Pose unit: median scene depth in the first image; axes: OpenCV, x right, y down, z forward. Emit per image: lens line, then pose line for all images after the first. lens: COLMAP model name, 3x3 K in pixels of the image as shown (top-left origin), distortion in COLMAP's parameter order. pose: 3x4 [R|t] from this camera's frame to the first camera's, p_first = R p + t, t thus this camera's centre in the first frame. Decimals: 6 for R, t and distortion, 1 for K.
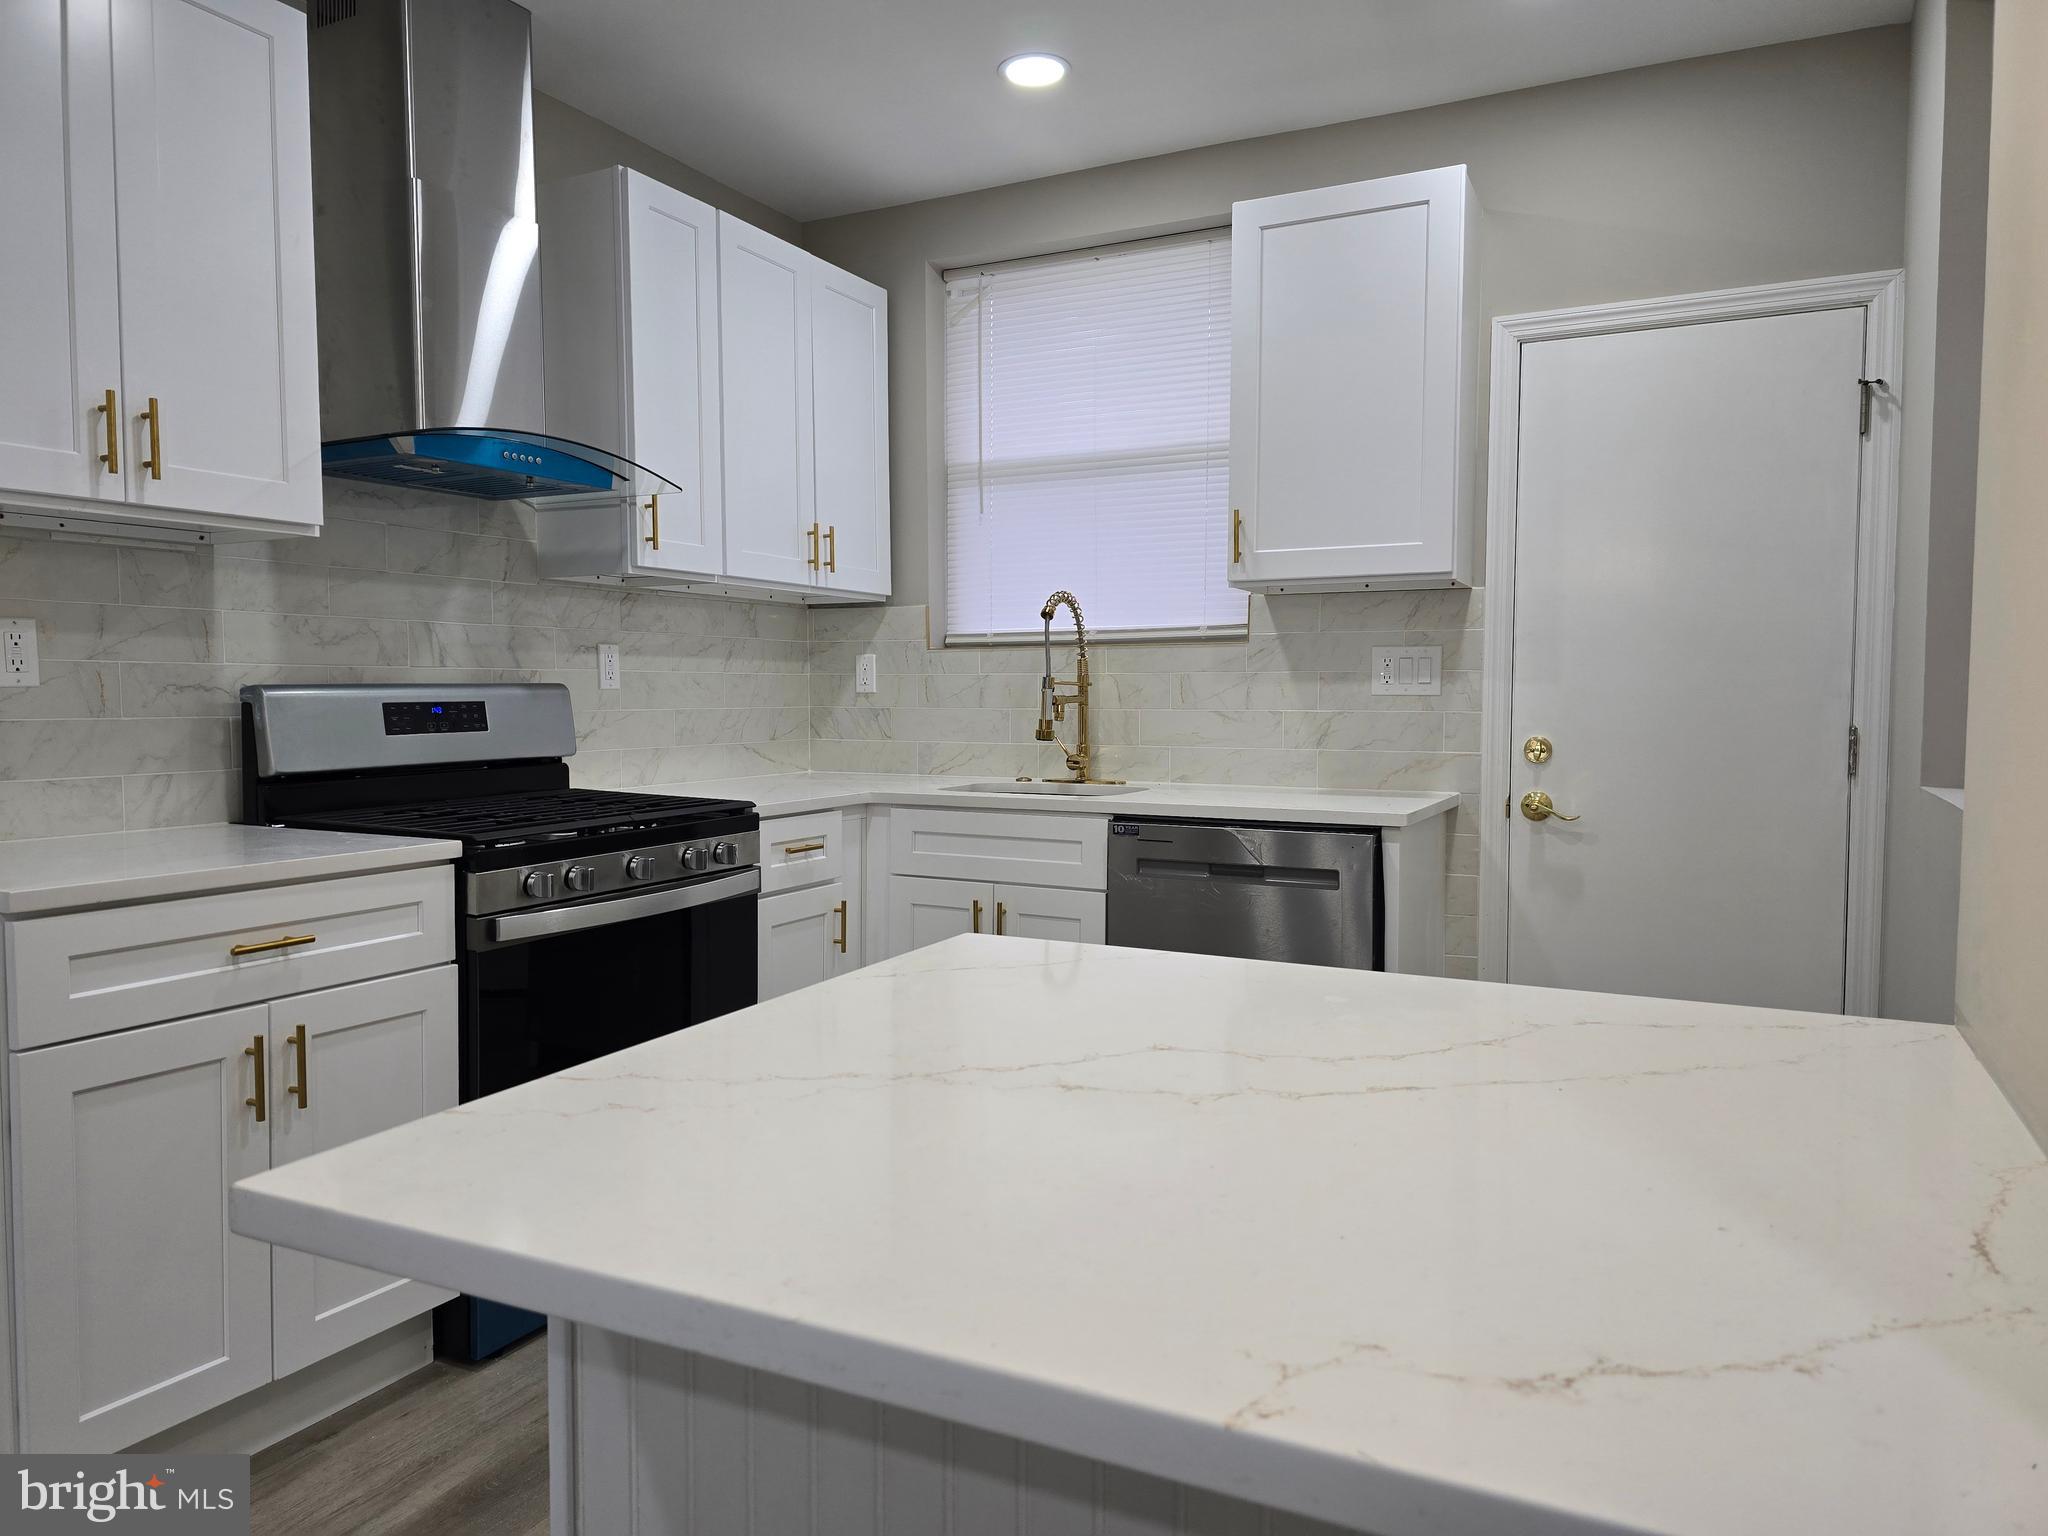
lens RADIAL K [[1360.3, 0, 1024.5], [0, 1360.3, 760.4], [0, 0, 1]] dist [0.074049, -0.072706]
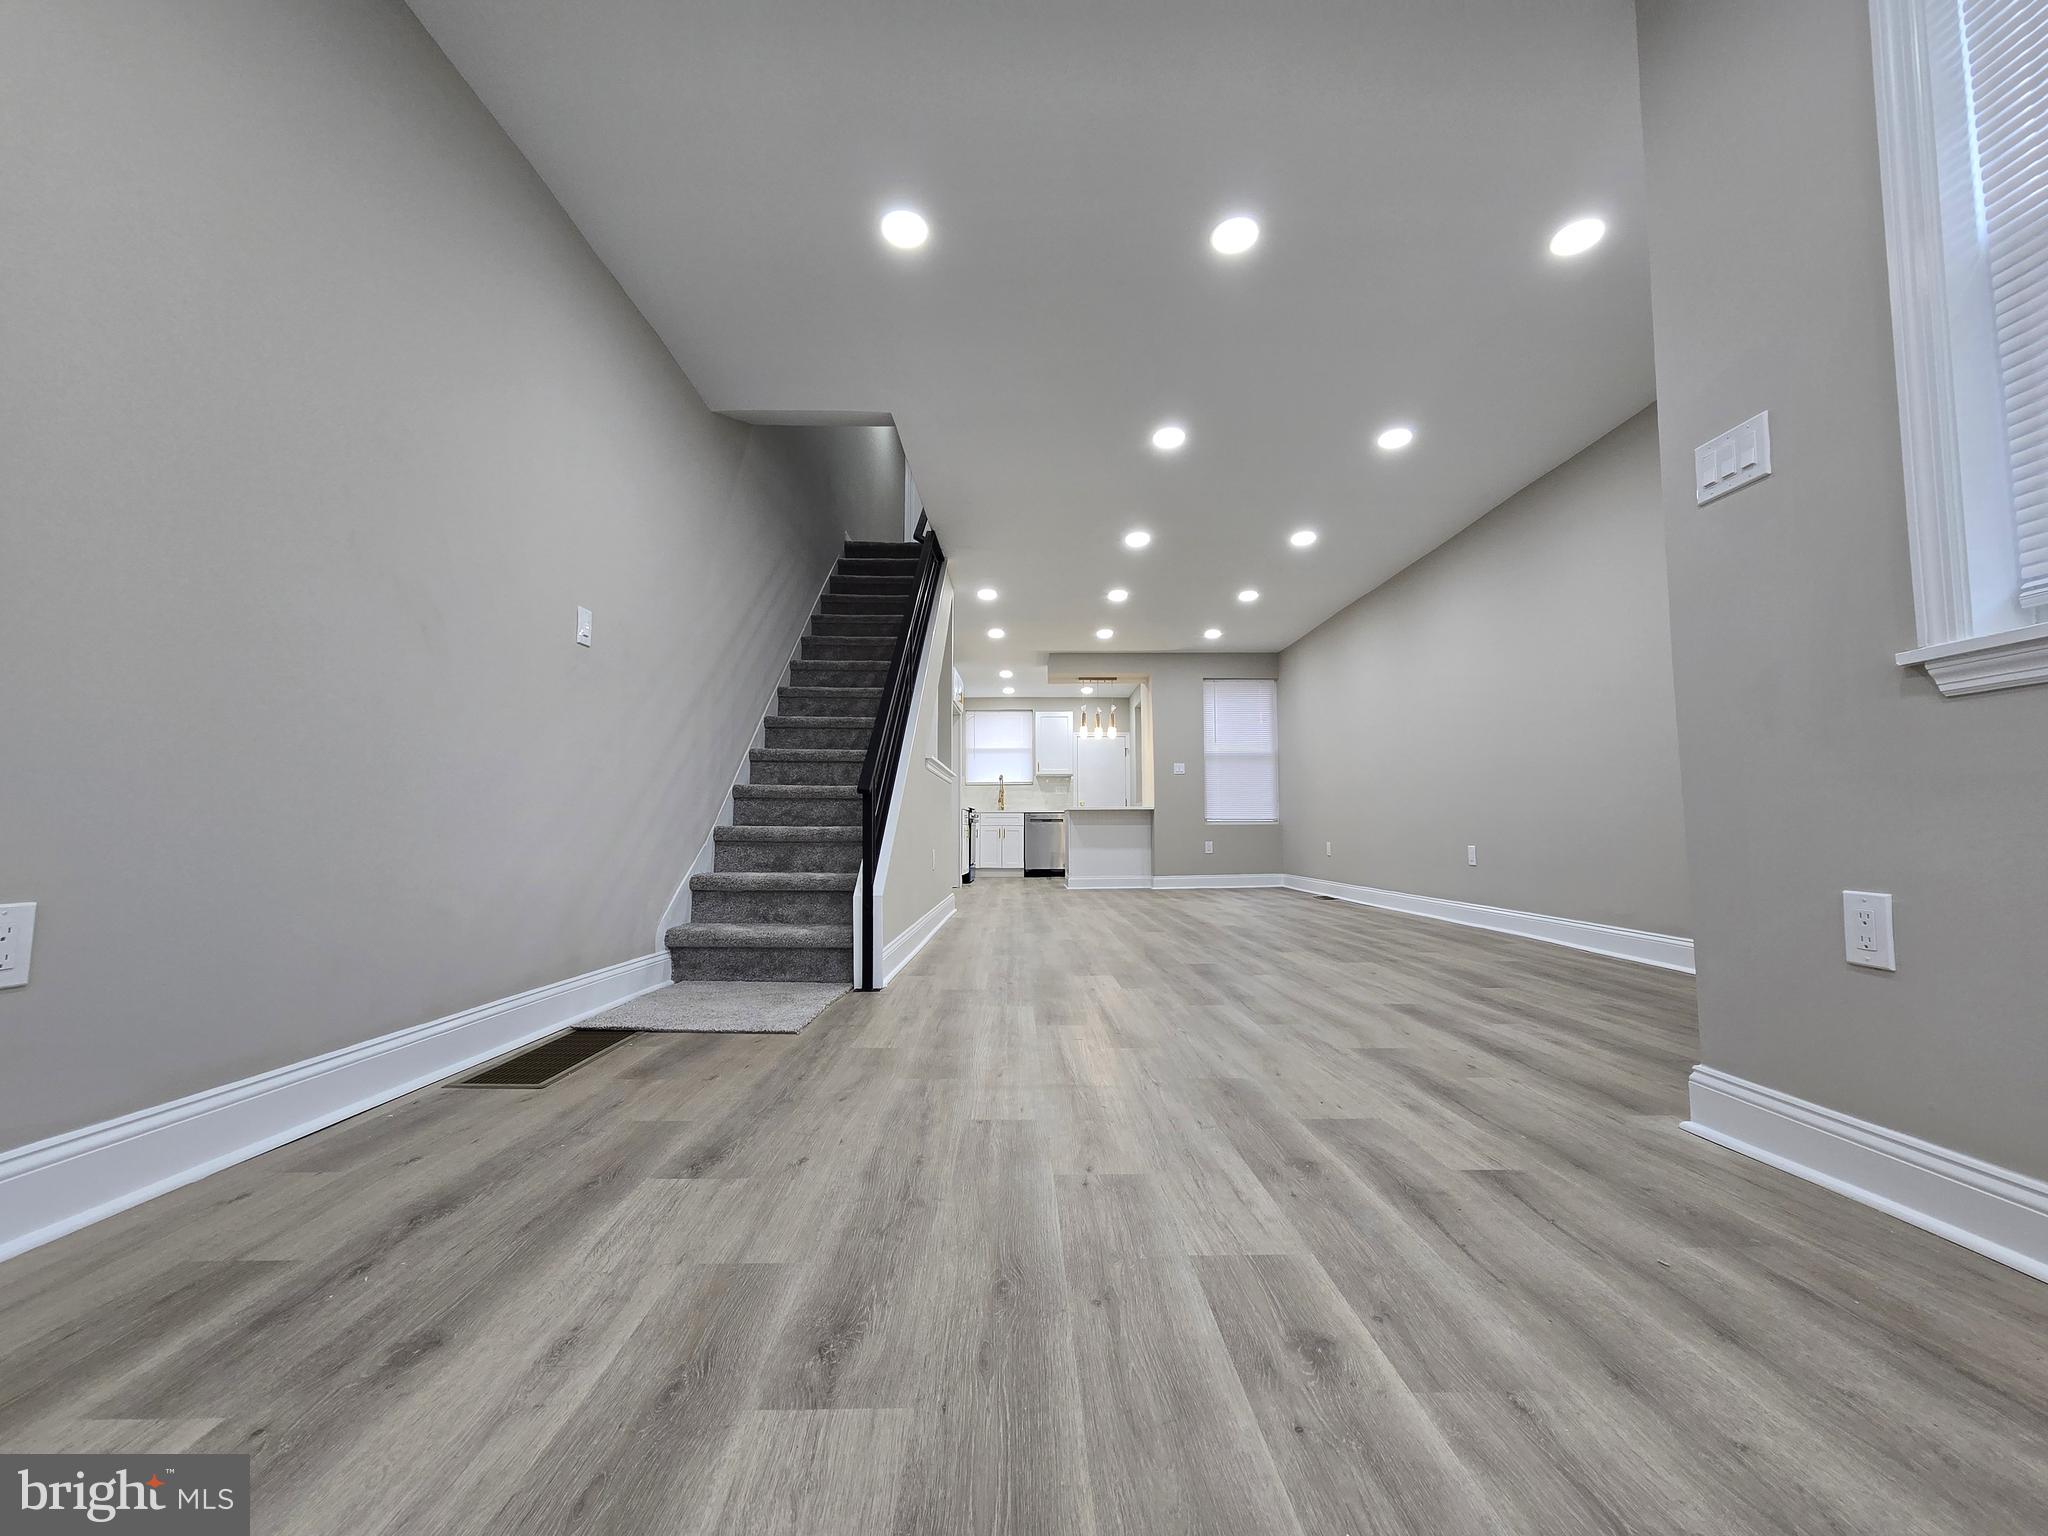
lens RADIAL K [[834.4, 0, 1028.1], [0, 834.4, 764.1], [0, 0, 1]] dist [0.000128, 0.000183]
pose [[0.890568, 0.029848, 0.453870, -1.596966], [0.030204, 0.991762, -0.124486, 0.286840], [-0.453847, 0.124572, 0.882329, -2.275012]]
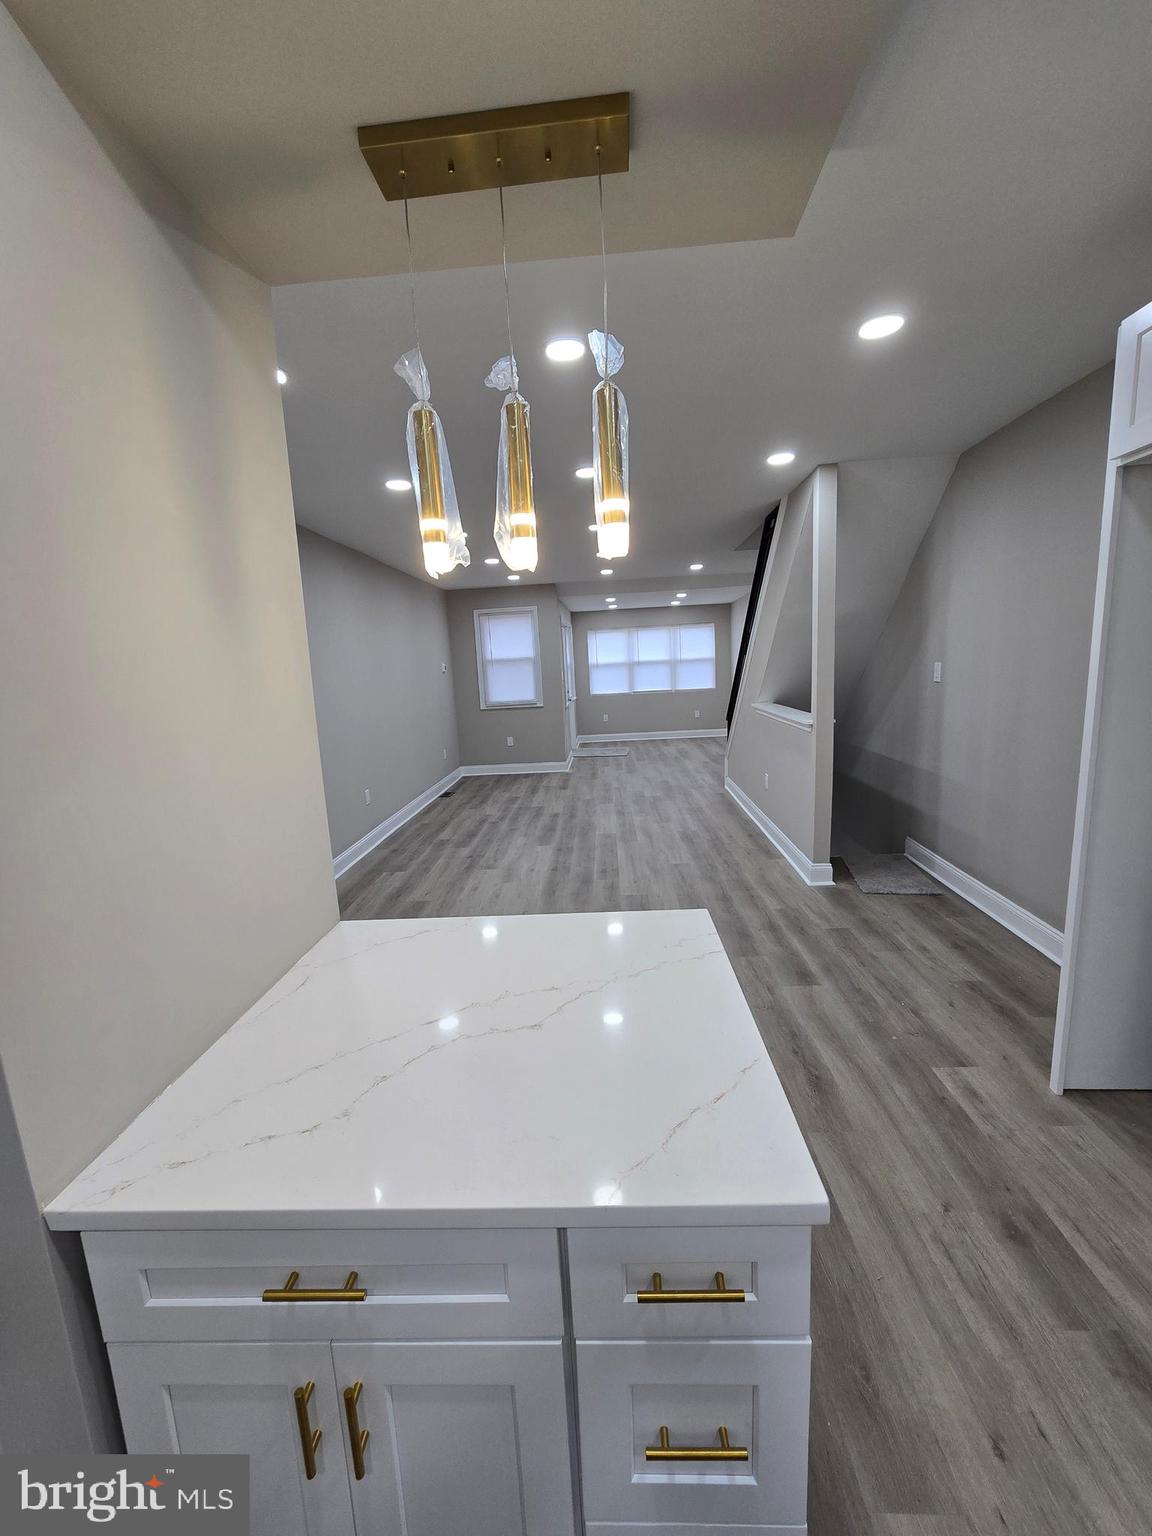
lens RADIAL K [[625.4, 0, 573.4], [0, 625.4, 775.7], [0, 0, 1]] dist [-0.001513, -0.000397]
pose [[-0.916571, 0.114986, -0.382983, 0.133403], [0.028716, 0.974218, 0.223774, -0.141787], [0.398840, 0.194107, -0.896242, 0.636678]]
